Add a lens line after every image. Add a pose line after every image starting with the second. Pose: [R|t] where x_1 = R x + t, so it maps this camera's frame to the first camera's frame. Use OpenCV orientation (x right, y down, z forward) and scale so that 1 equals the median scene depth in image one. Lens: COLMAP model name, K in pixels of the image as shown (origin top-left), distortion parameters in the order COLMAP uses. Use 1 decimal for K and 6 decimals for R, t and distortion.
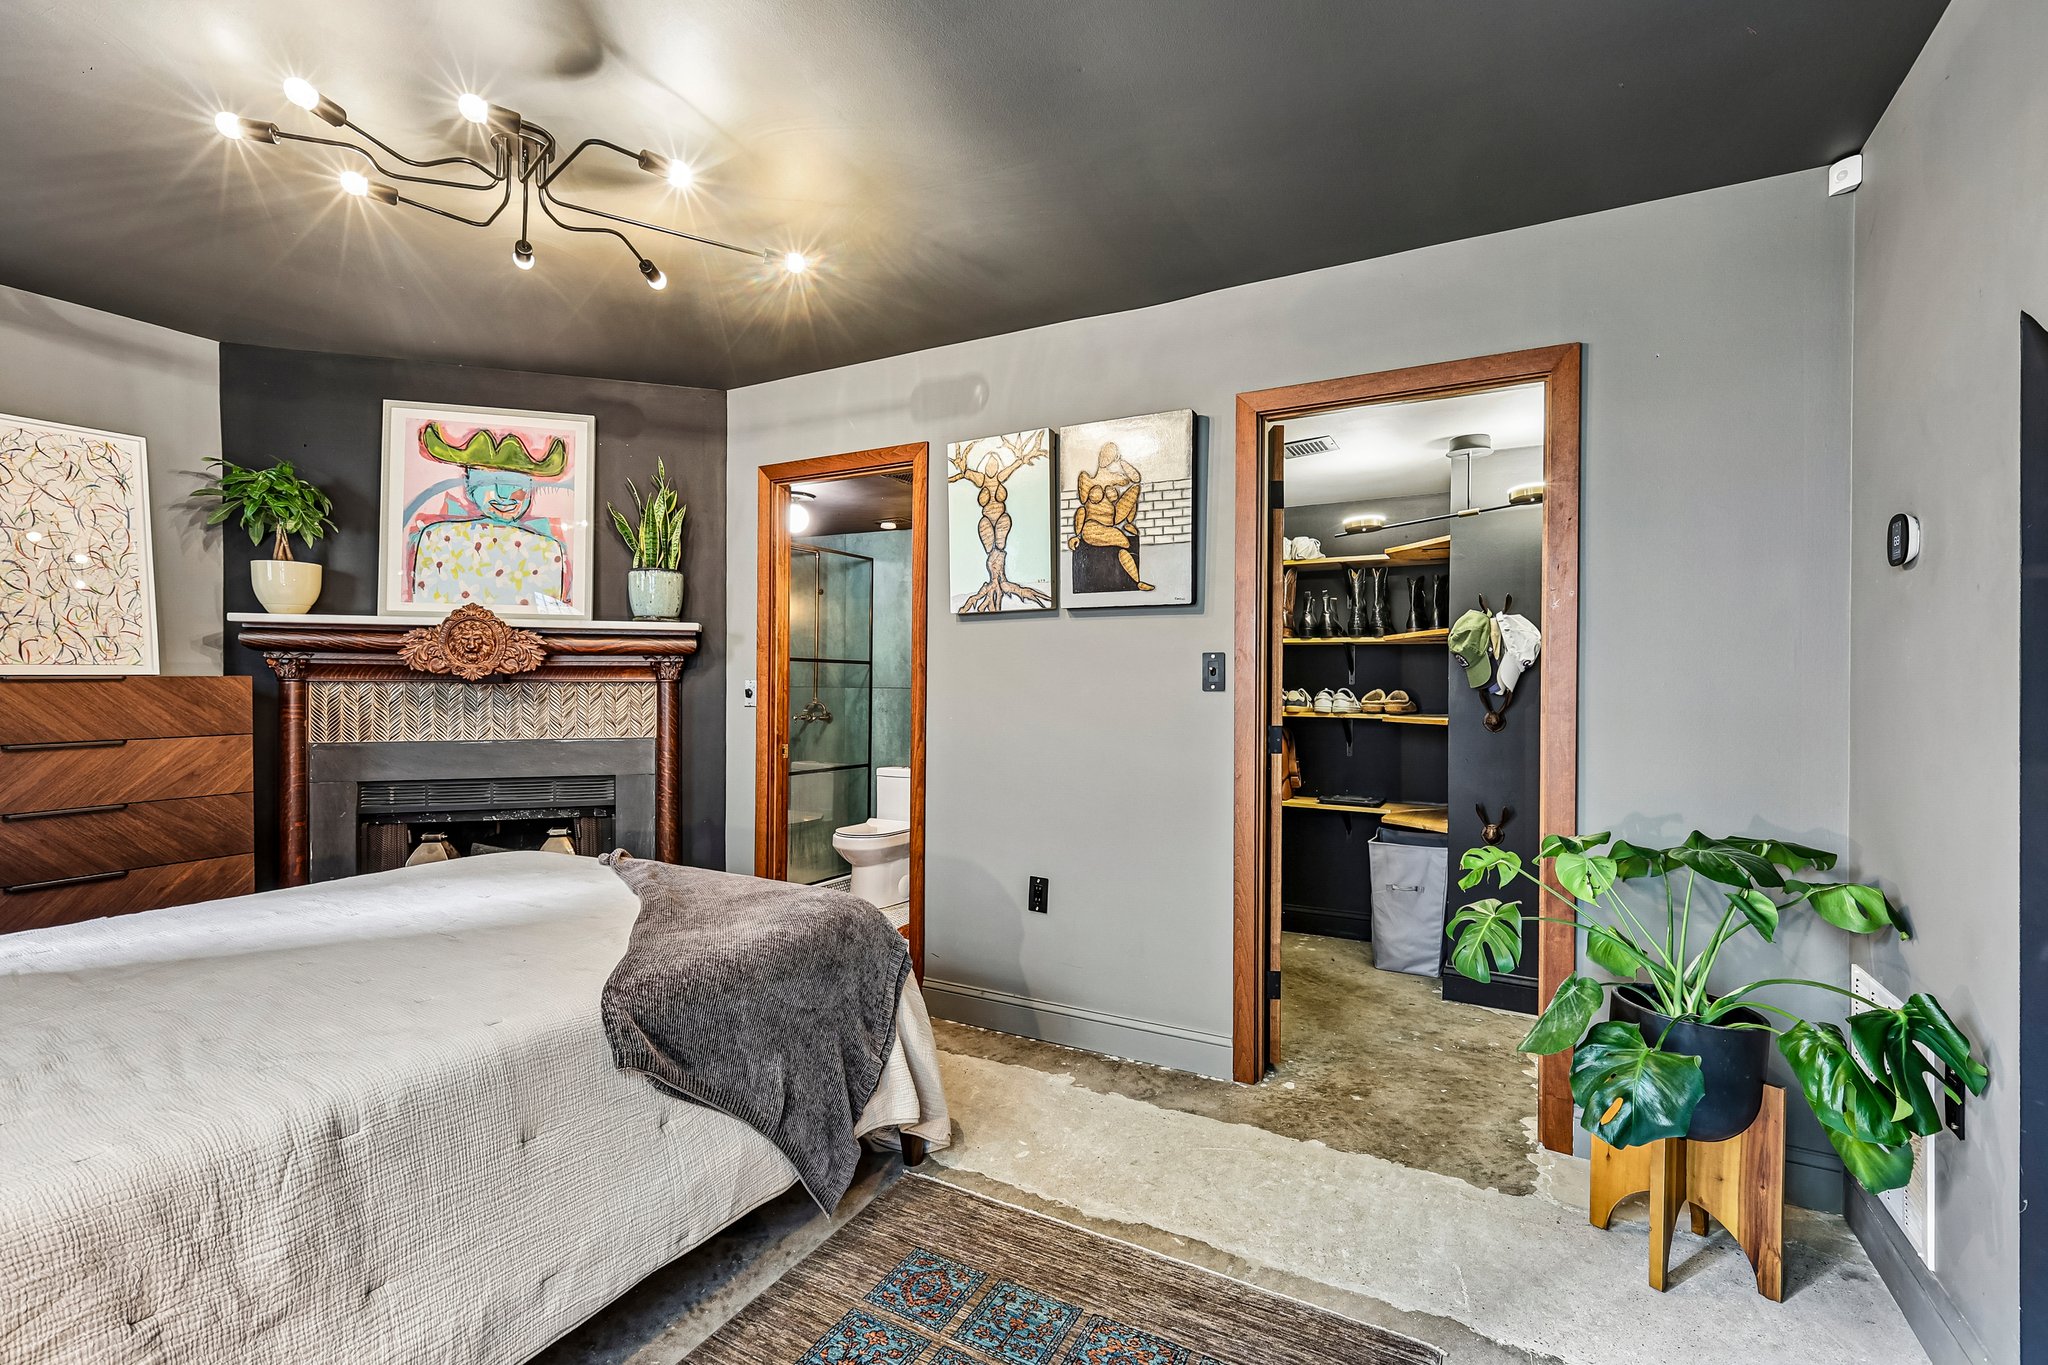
lens RADIAL K [[885.4, 0, 1031.8], [0, 885.4, 686.1], [0, 0, 1]] dist [0.001646, 0.000332]
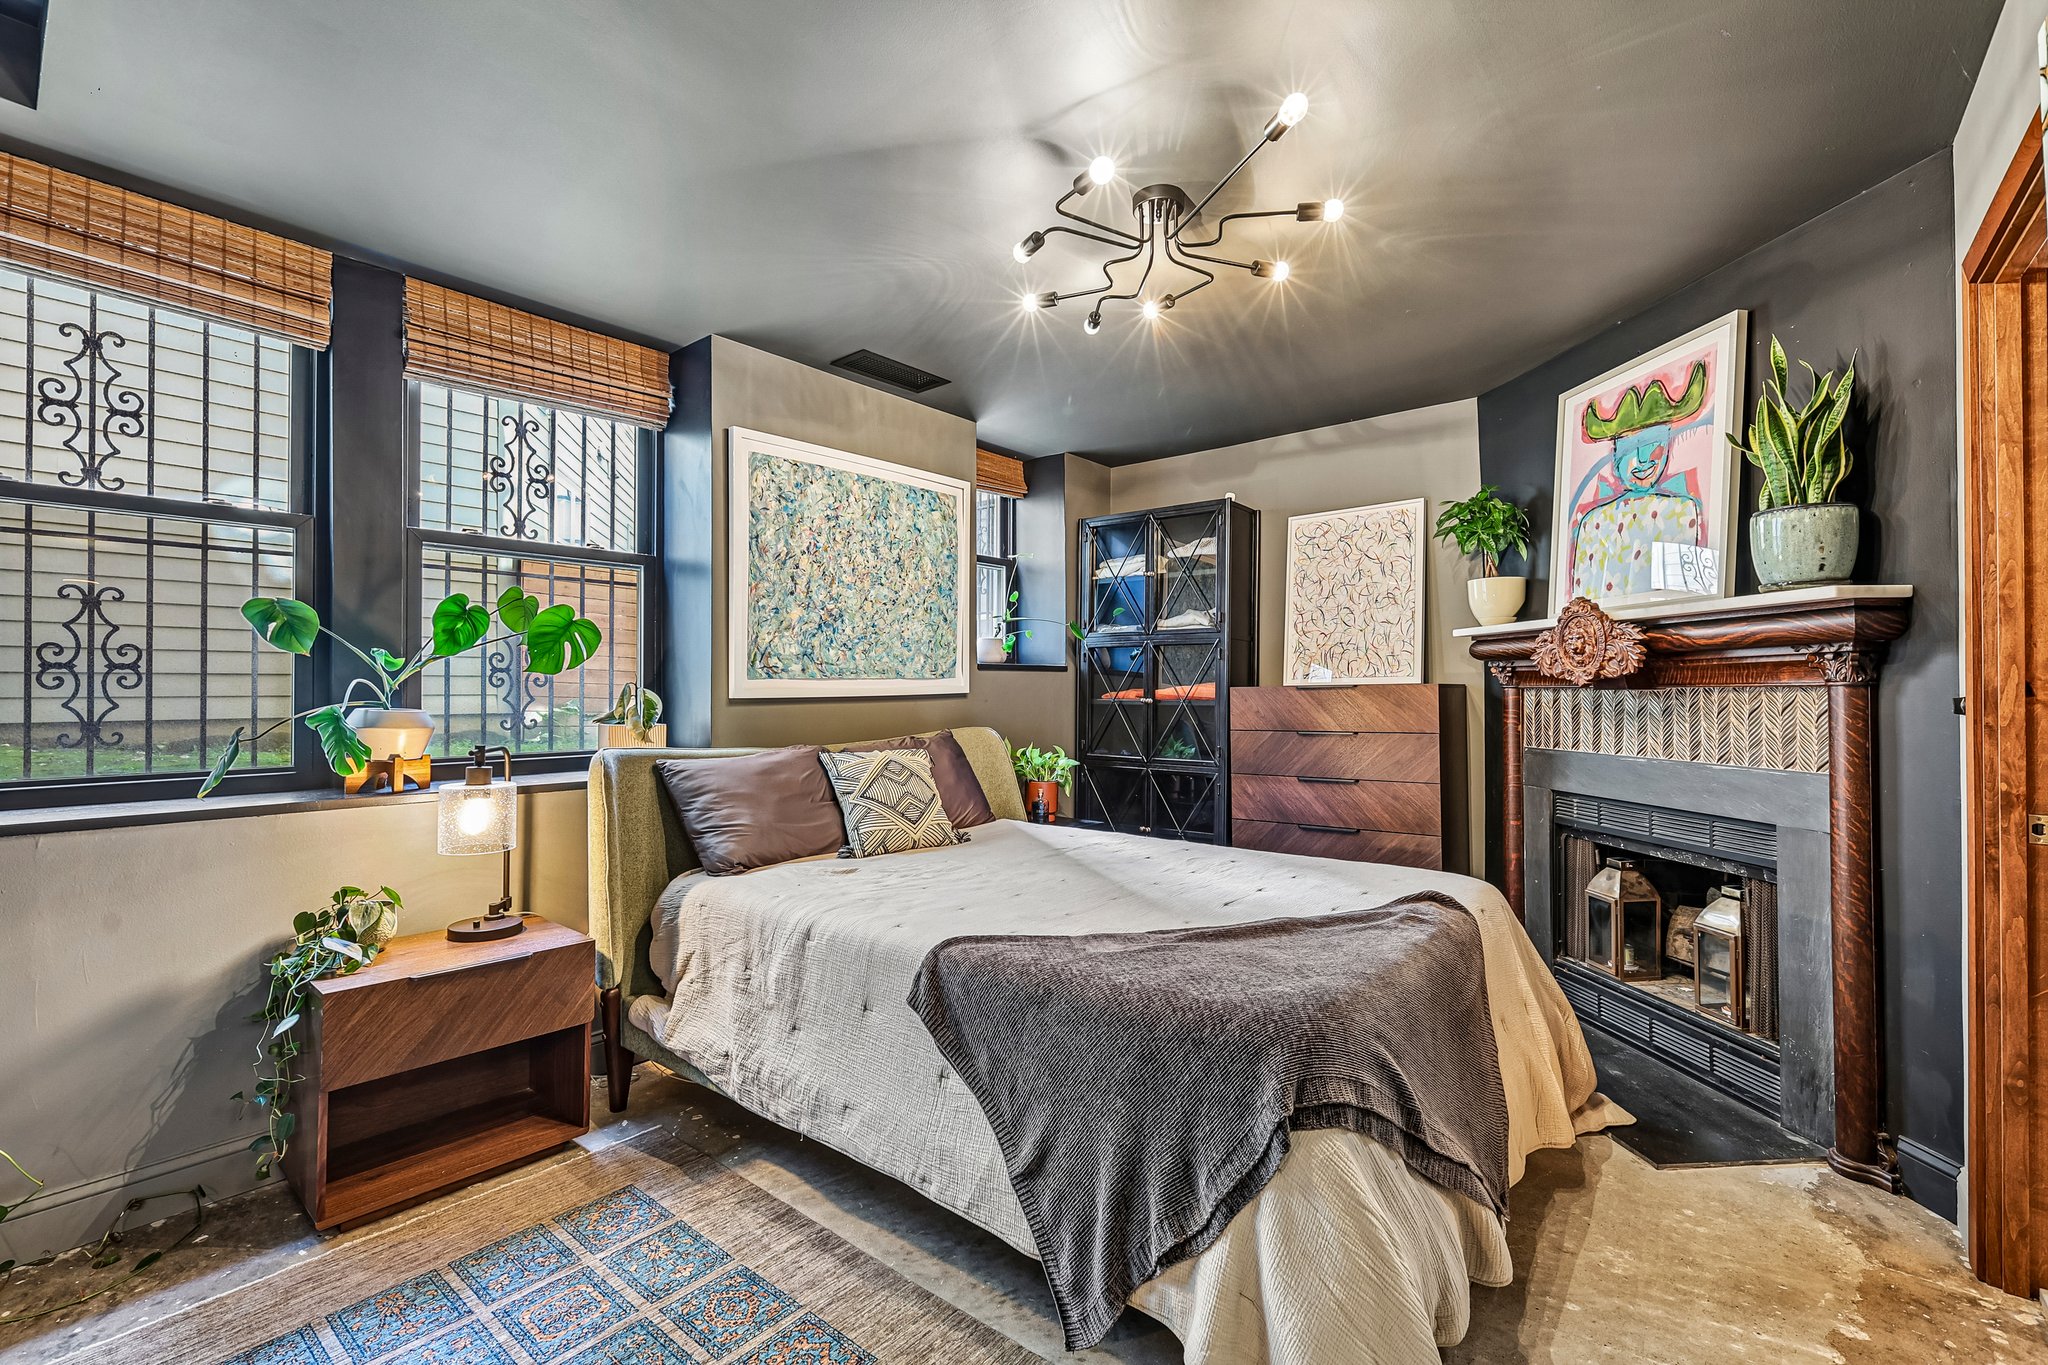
lens RADIAL K [[885.4, 0, 1030.1], [0, 885.4, 682.9], [0, 0, 1]] dist [0.001646, 0.000332]
pose [[-0.181475, -0.011074, -0.983333, 0.314399], [-0.002079, 0.999939, -0.010877, 0.001218], [0.983393, 0.000070, -0.181487, 0.604294]]
